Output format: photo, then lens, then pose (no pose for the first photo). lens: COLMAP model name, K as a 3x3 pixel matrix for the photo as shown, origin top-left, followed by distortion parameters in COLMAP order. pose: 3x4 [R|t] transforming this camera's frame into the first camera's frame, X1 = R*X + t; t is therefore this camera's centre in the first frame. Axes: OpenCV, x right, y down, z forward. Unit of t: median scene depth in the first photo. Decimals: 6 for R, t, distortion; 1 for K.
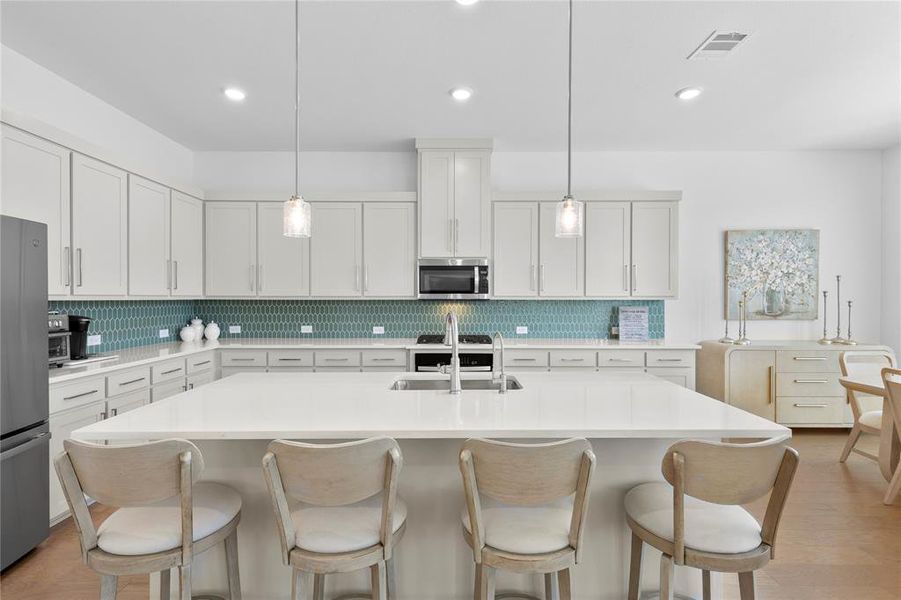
lens RADIAL K [[426.2, 0, 452.6], [0, 426.2, 295.2], [0, 0, 1]] dist [0.015154, 0.000129]
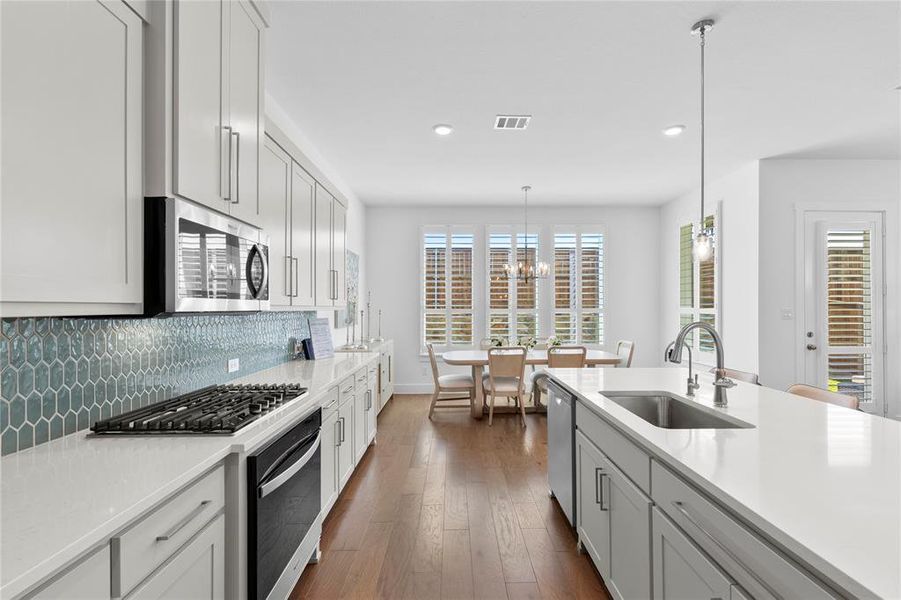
lens RADIAL K [[414.2, 0, 454.7], [0, 414.2, 301.5], [0, 0, 1]] dist [0.003450, 0.000146]
pose [[0.004024, 0.012078, 0.999919, -0.418593], [-0.006736, 0.999905, -0.012051, 0.002271], [-0.999969, -0.006687, 0.004105, 0.719547]]
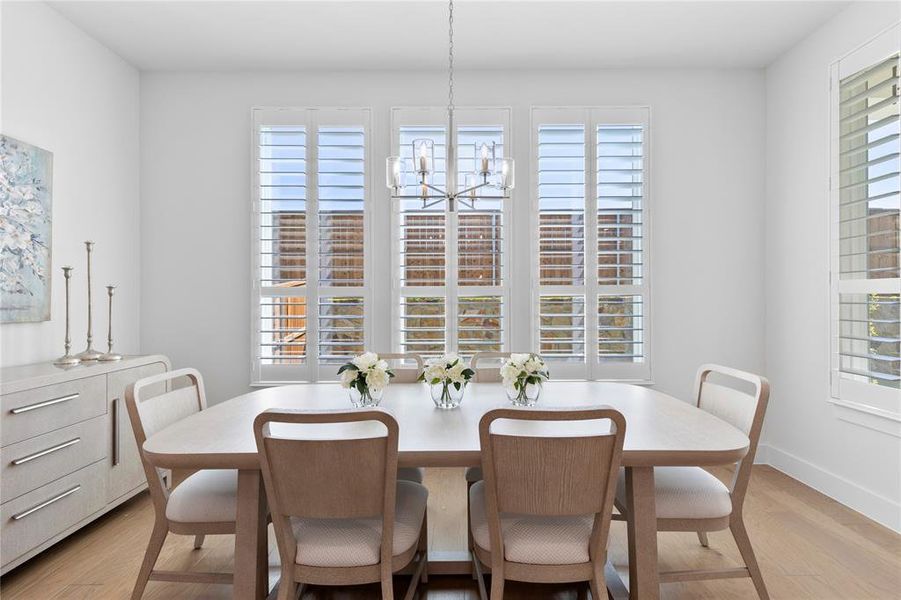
lens RADIAL K [[414.2, 0, 454.7], [0, 414.2, 301.5], [0, 0, 1]] dist [0.003450, 0.000146]
pose [[0.024601, -0.006240, 0.999678, 0.353376], [-0.002230, 0.999978, 0.006296, 0.028657], [-0.999695, -0.002384, 0.024587, 0.496951]]
